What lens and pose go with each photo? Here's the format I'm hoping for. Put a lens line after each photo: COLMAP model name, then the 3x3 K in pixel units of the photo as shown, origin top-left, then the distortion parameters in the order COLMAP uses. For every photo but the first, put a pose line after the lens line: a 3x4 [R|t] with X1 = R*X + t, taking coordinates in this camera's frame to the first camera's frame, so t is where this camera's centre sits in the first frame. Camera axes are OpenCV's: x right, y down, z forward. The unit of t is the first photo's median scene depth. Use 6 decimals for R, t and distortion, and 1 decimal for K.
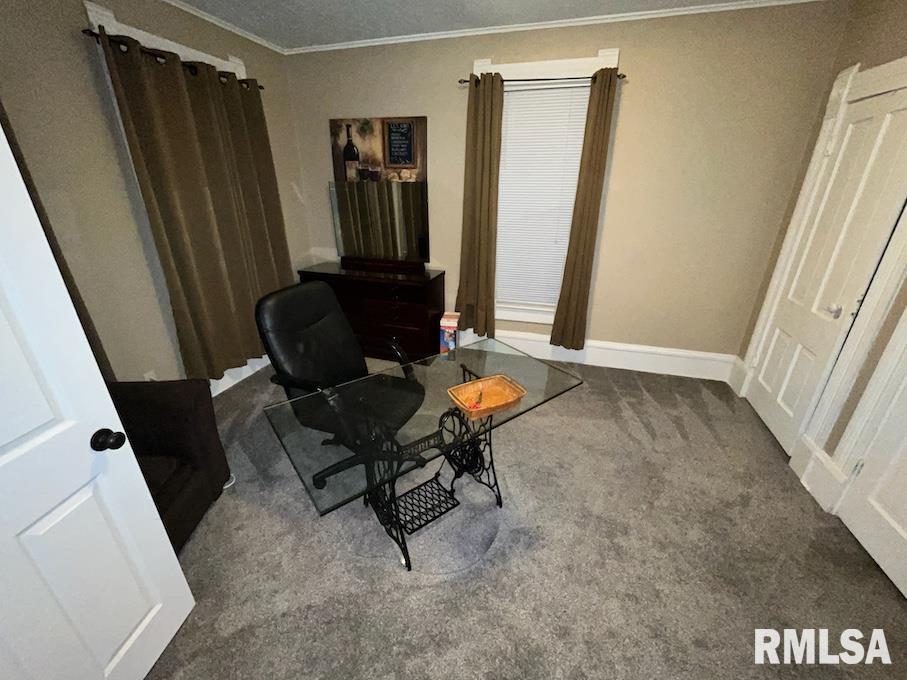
lens RADIAL K [[368.9, 0, 447.9], [0, 368.9, 337.4], [0, 0, 1]] dist [0.001931, 0.000021]
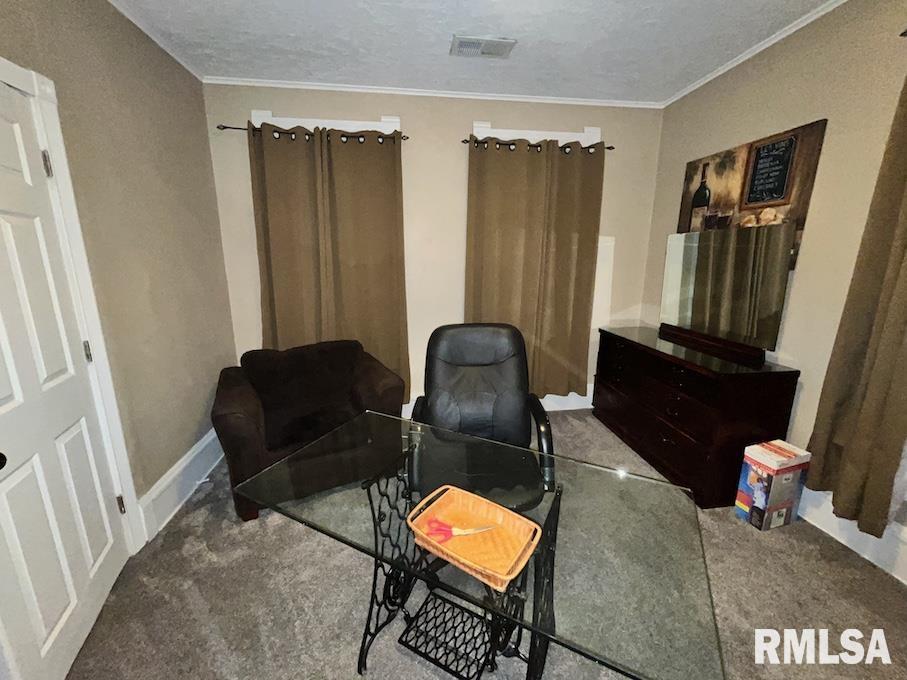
lens RADIAL K [[368.9, 0, 453.1], [0, 368.9, 338.1], [0, 0, 1]] dist [0.001931, 0.000021]
pose [[0.423742, 0.181937, -0.887323, 0.268500], [-0.345889, 0.937883, 0.027124, -0.061619], [0.837140, 0.295422, 0.460350, 0.294086]]
